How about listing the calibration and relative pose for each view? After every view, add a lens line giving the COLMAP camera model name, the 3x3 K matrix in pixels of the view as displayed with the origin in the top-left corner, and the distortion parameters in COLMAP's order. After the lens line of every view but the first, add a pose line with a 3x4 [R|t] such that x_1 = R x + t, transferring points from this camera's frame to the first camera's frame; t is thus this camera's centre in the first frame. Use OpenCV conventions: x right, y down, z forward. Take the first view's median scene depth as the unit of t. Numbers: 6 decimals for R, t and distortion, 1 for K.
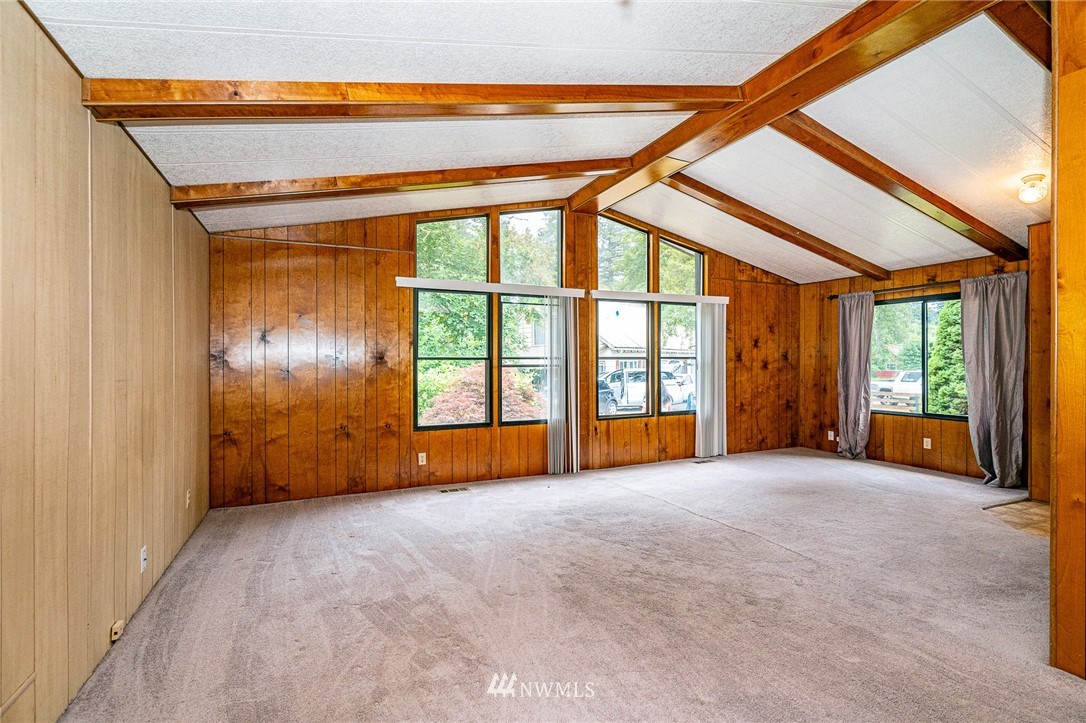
lens RADIAL K [[512.5, 0, 531.3], [0, 512.5, 361.2], [0, 0, 1]] dist [-0.002027, 0.000432]
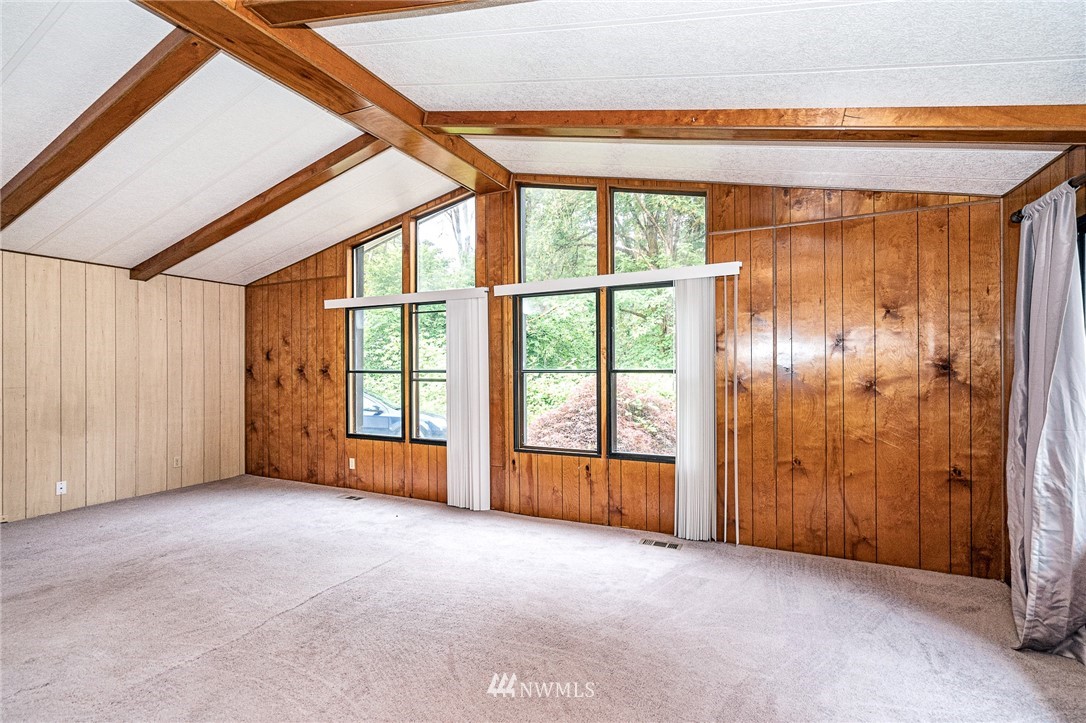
lens RADIAL K [[512.5, 0, 531.3], [0, 512.5, 361.2], [0, 0, 1]] dist [-0.002027, 0.000432]
pose [[0.621696, -0.002697, -0.783254, 0.768636], [0.007813, 0.999966, 0.002758, -0.024176], [0.783220, -0.007834, 0.621696, 0.542263]]
